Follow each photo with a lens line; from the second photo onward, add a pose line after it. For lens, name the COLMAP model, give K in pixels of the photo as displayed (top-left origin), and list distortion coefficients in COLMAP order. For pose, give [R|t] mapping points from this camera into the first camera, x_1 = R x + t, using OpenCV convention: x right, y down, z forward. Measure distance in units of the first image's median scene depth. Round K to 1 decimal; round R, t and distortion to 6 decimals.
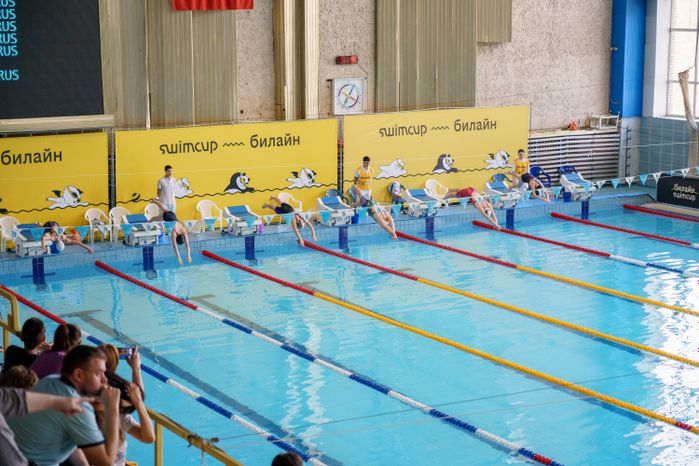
lens RADIAL K [[1409.0, 0, 349.1], [0, 1409.0, 232.9], [0, 0, 1]] dist [0.078193, 0.000000]
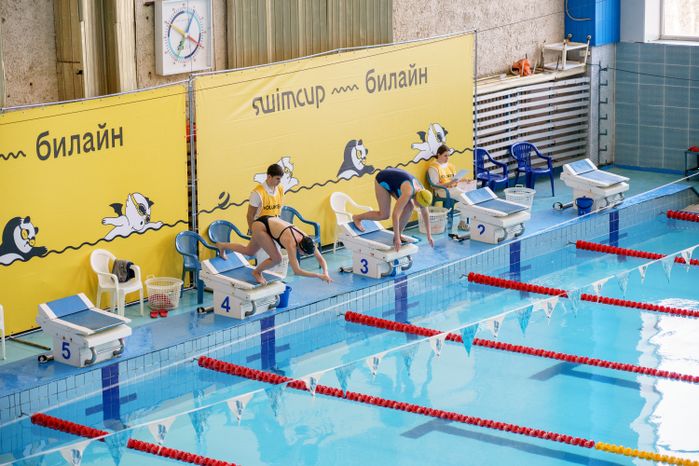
lens RADIAL K [[2083.2, 0, 356.2], [0, 2083.2, 232.2], [0, 0, 1]] dist [0.115541, 0.000000]
pose [[0.936583, -0.080144, 0.341160, -0.192754], [0.072667, 0.996754, 0.034660, -0.049879], [-0.342830, -0.007671, 0.939366, 0.306723]]
